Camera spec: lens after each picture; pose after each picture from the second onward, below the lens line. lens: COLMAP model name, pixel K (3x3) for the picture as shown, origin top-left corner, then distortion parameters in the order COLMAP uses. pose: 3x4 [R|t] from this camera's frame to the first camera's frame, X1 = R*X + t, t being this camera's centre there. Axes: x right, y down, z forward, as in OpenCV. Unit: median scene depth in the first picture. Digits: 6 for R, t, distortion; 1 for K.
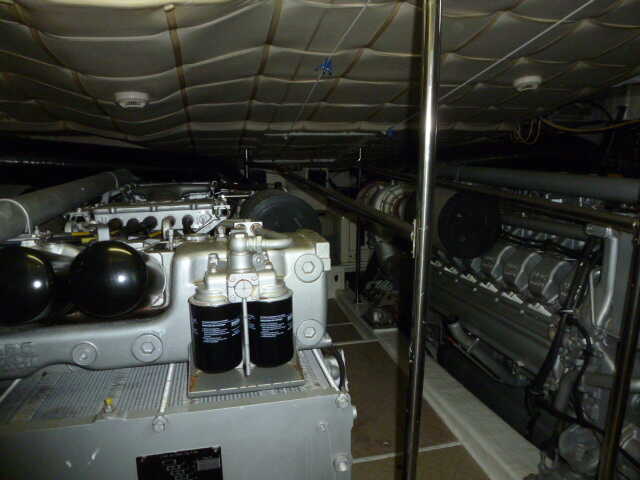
lens RADIAL K [[460.8, 0, 321.4], [0, 460.8, 238.2], [0, 0, 1]] dist [-0.063623, 0.039022]
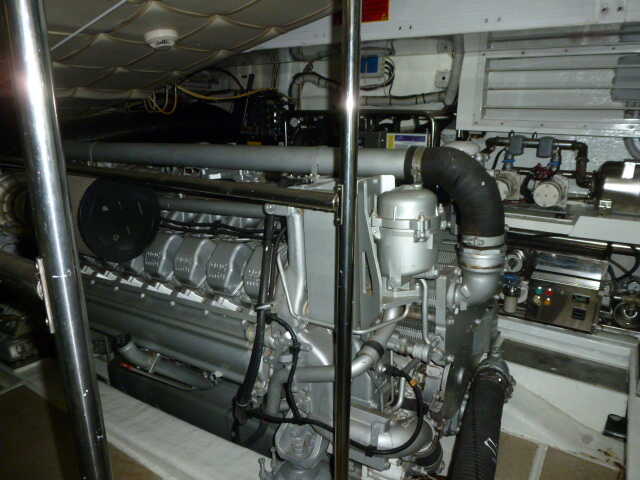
lens RADIAL K [[460.8, 0, 321.4], [0, 460.8, 238.2], [0, 0, 1]] dist [-0.063623, 0.039022]
pose [[0.722226, -0.187458, 0.665769, 0.047758], [0.150342, 0.982105, 0.113436, -0.034405], [-0.675119, 0.018167, 0.737485, 0.201201]]
